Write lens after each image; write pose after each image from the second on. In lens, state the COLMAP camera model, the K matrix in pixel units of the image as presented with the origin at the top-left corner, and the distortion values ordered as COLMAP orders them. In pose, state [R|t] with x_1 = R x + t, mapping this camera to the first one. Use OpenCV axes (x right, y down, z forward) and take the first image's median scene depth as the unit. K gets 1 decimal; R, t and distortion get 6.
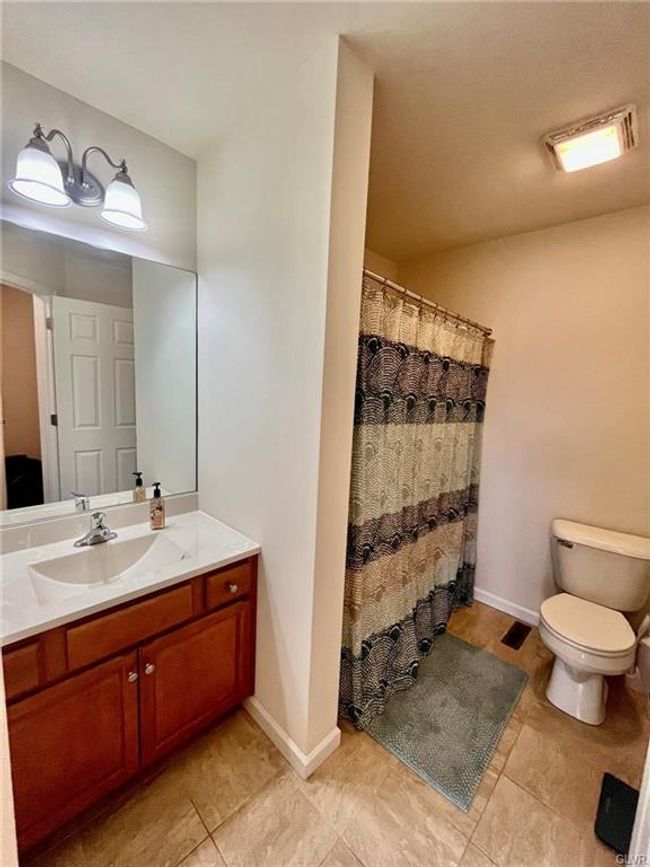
lens RADIAL K [[355.9, 0, 325.0], [0, 355.9, 433.5], [0, 0, 1]] dist [-0.000496, -0.000115]
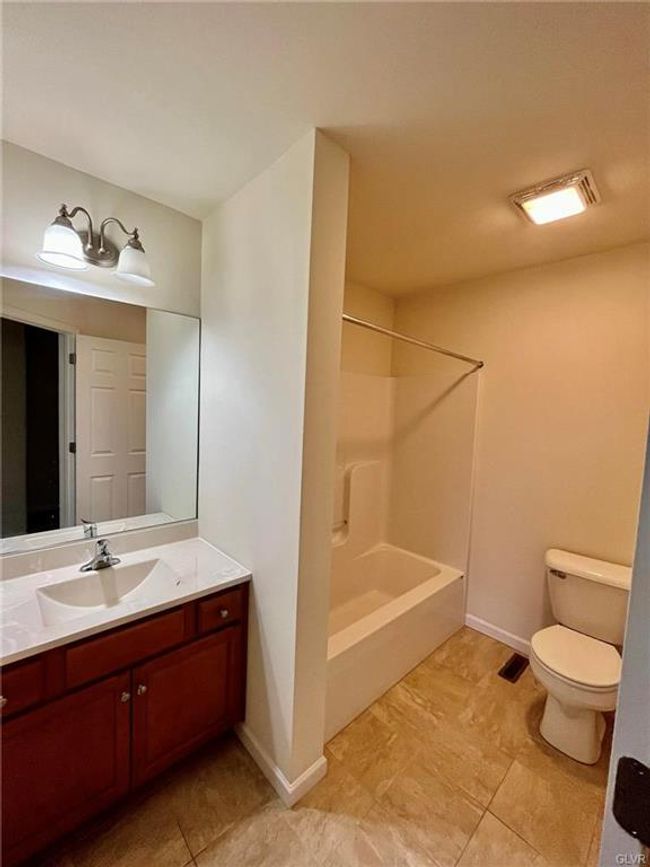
lens RADIAL K [[355.9, 0, 325.0], [0, 355.9, 433.5], [0, 0, 1]] dist [-0.000496, -0.000115]
pose [[0.999144, -0.001411, -0.041350, 0.086584], [-0.001127, 0.998120, -0.061278, -0.035443], [0.041359, 0.061272, 0.997264, -0.075979]]
